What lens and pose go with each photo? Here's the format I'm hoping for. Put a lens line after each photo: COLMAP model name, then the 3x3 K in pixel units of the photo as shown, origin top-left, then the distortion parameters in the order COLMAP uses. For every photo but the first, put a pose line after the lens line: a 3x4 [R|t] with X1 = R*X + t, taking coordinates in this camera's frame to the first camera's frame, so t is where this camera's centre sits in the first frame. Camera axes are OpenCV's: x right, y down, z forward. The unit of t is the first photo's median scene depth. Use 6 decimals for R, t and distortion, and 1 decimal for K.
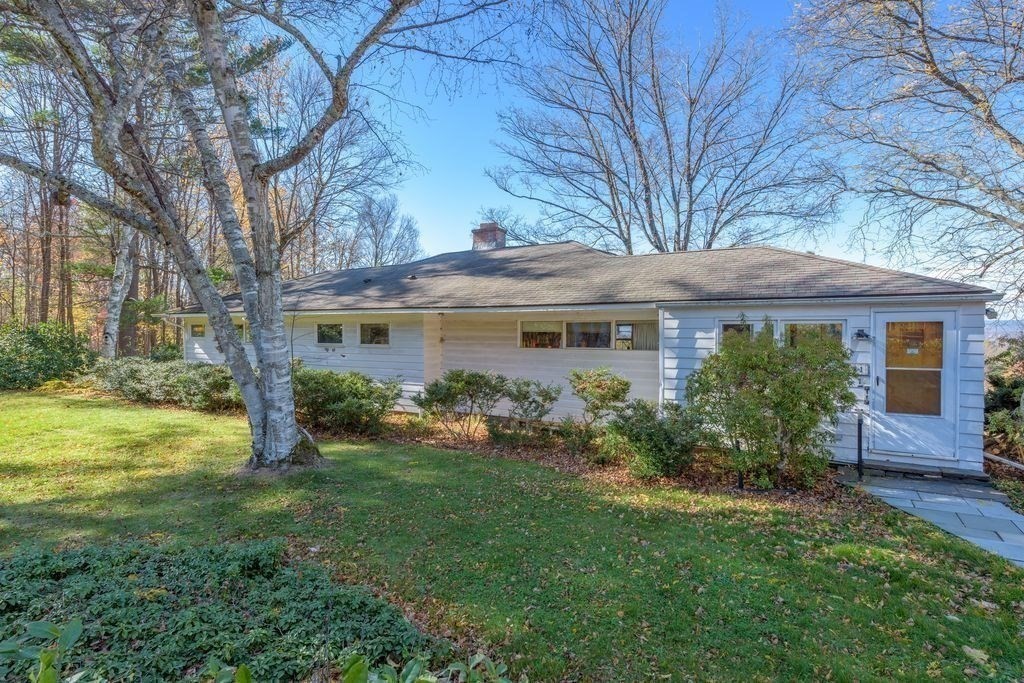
lens RADIAL K [[498.7, 0, 550.1], [0, 498.7, 331.1], [0, 0, 1]] dist [0.019947, 0.000336]
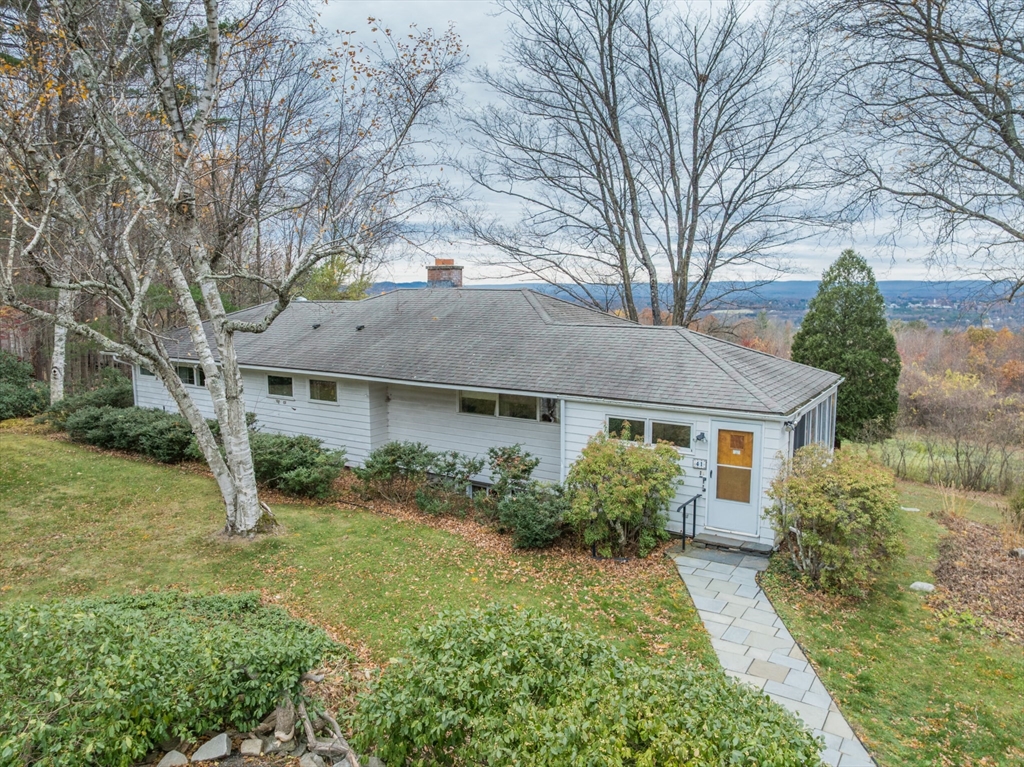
lens RADIAL K [[633.7, 0, 539.2], [0, 633.7, 385.6], [0, 0, 1]] dist [-0.001713, -0.001640]
pose [[0.999630, 0.008760, -0.025744, 0.145947], [-0.006237, 0.995314, 0.096499, -0.155215], [0.026468, -0.096303, 0.995000, -0.327376]]
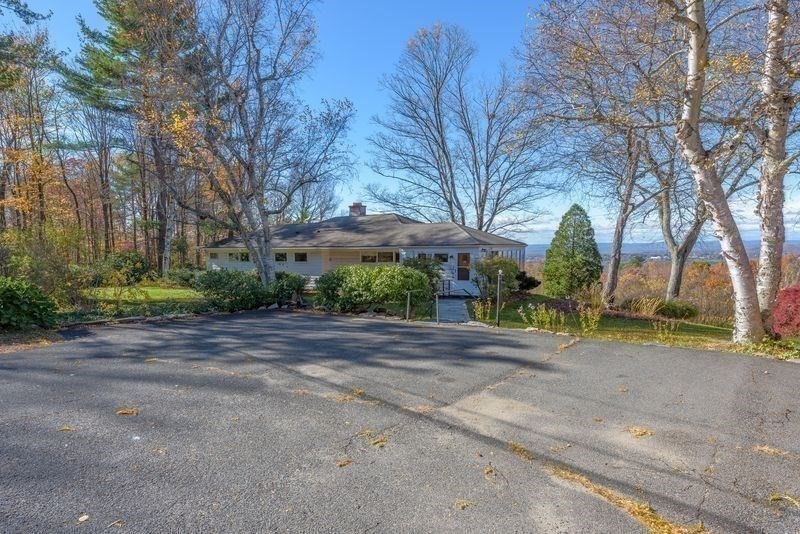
lens RADIAL K [[360.9, 0, 399.9], [0, 360.9, 263.5], [0, 0, 1]] dist [0.002565, -0.000149]
pose [[0.996550, 0.000235, -0.082989, 0.280301], [0.001225, 0.999845, 0.017544, 0.007888], [0.082980, -0.017585, 0.996396, -0.716350]]
